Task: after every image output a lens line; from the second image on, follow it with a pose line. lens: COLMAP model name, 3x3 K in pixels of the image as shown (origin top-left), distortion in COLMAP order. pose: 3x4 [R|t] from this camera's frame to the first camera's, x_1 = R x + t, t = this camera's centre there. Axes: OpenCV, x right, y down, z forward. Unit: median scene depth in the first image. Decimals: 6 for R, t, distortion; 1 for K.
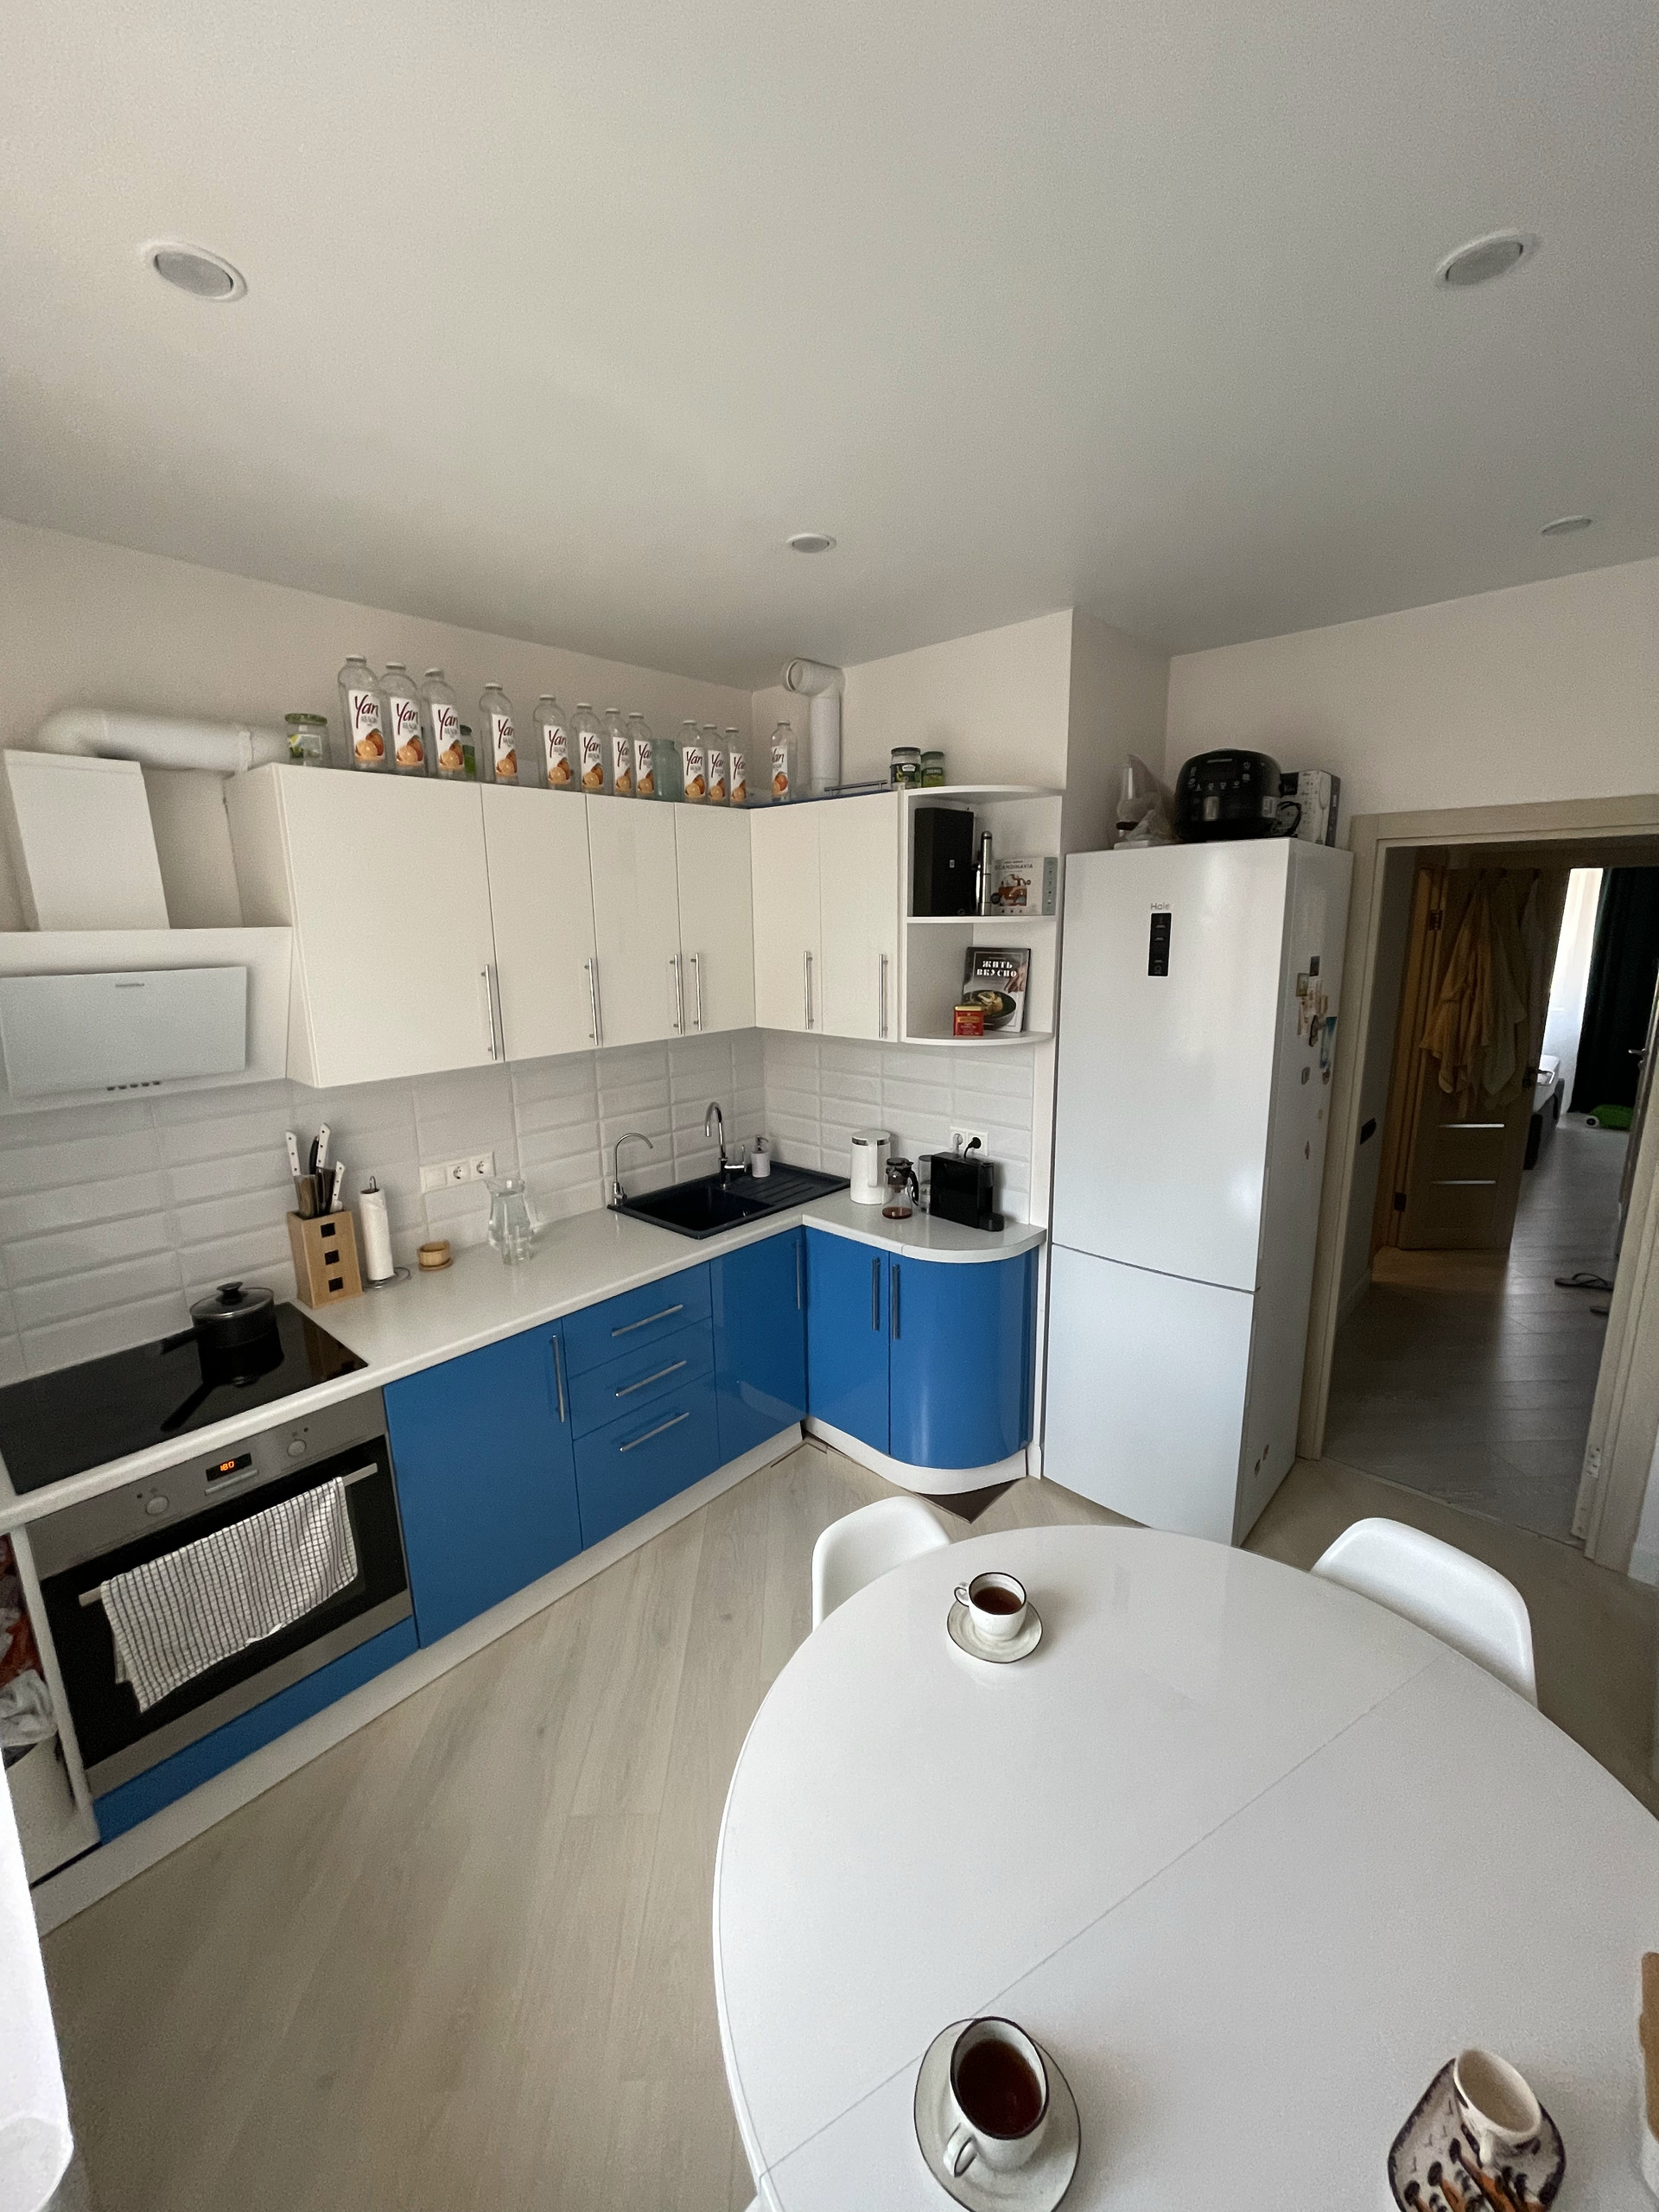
lens RADIAL K [[898.6, 0, 837.2], [0, 898.6, 1103.5], [0, 0, 1]] dist [-0.000095, -0.000242]
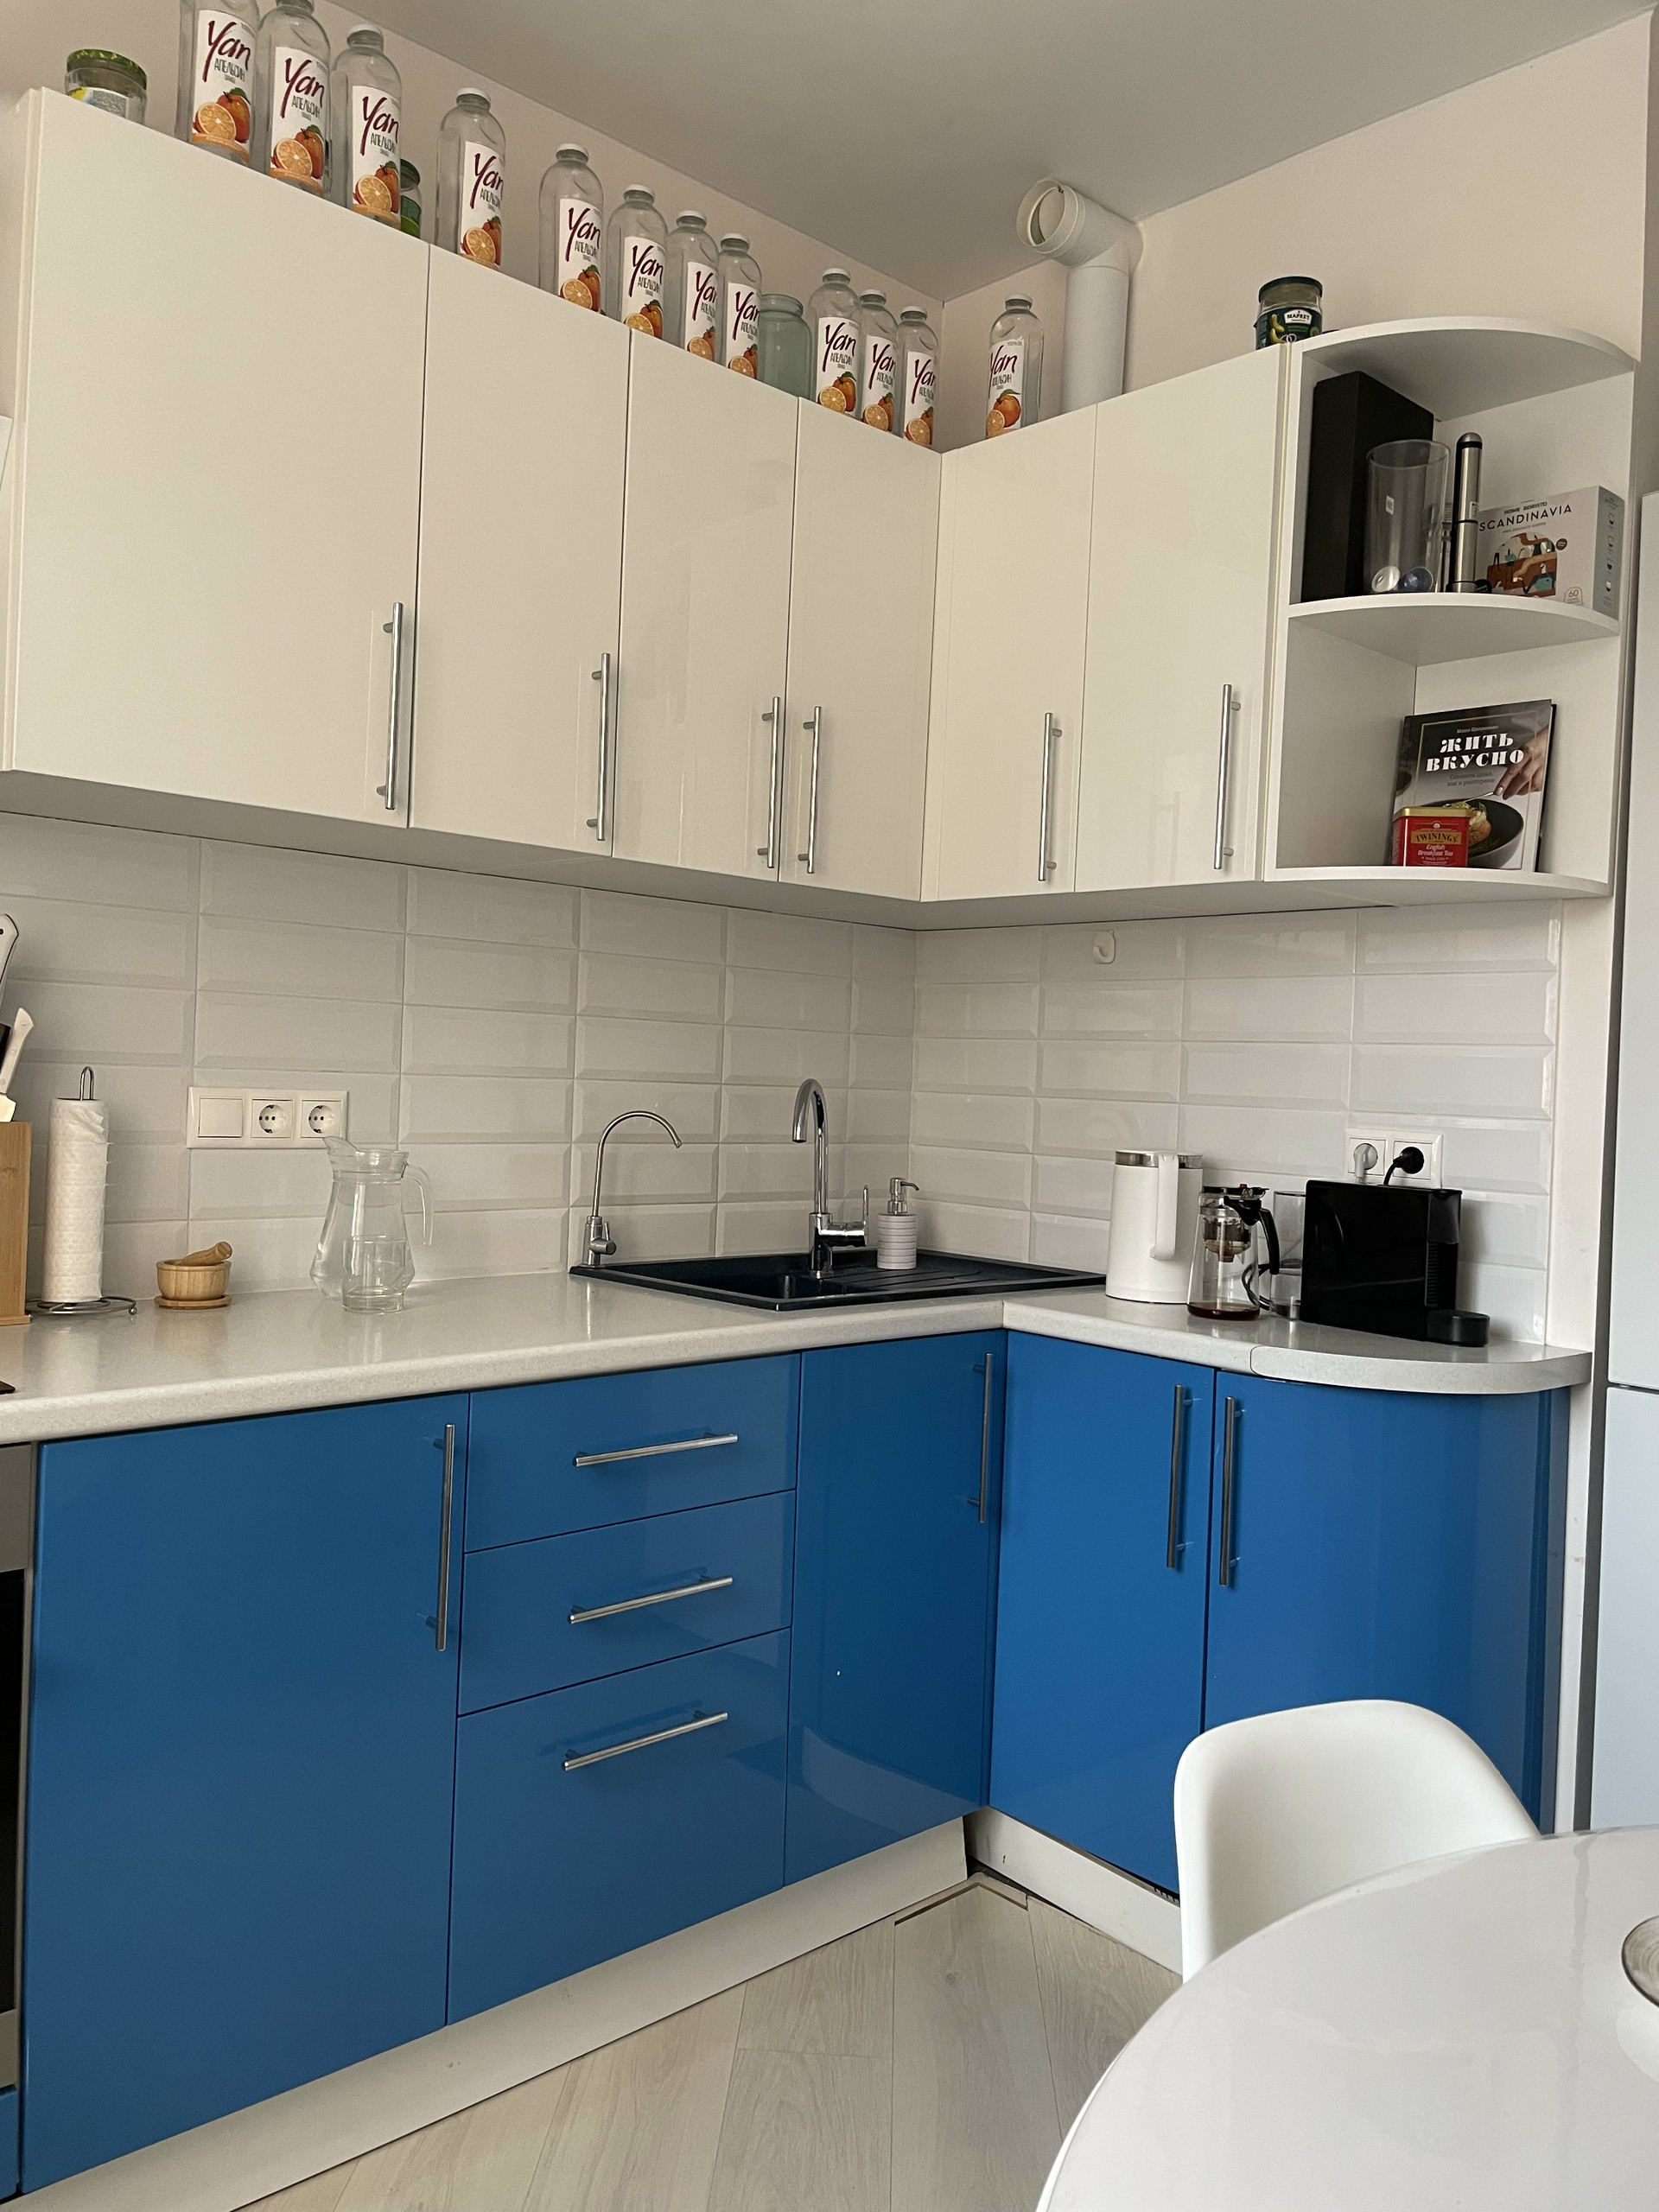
lens RADIAL K [[1700.8, 0, 820.0], [0, 1700.8, 1109.0], [0, 0, 1]] dist [0.047975, -0.040456]
pose [[0.994928, 0.053686, -0.085067, -0.067467], [-0.069816, 0.977356, -0.199750, 0.219847], [0.072417, 0.204676, 0.976147, 0.166225]]
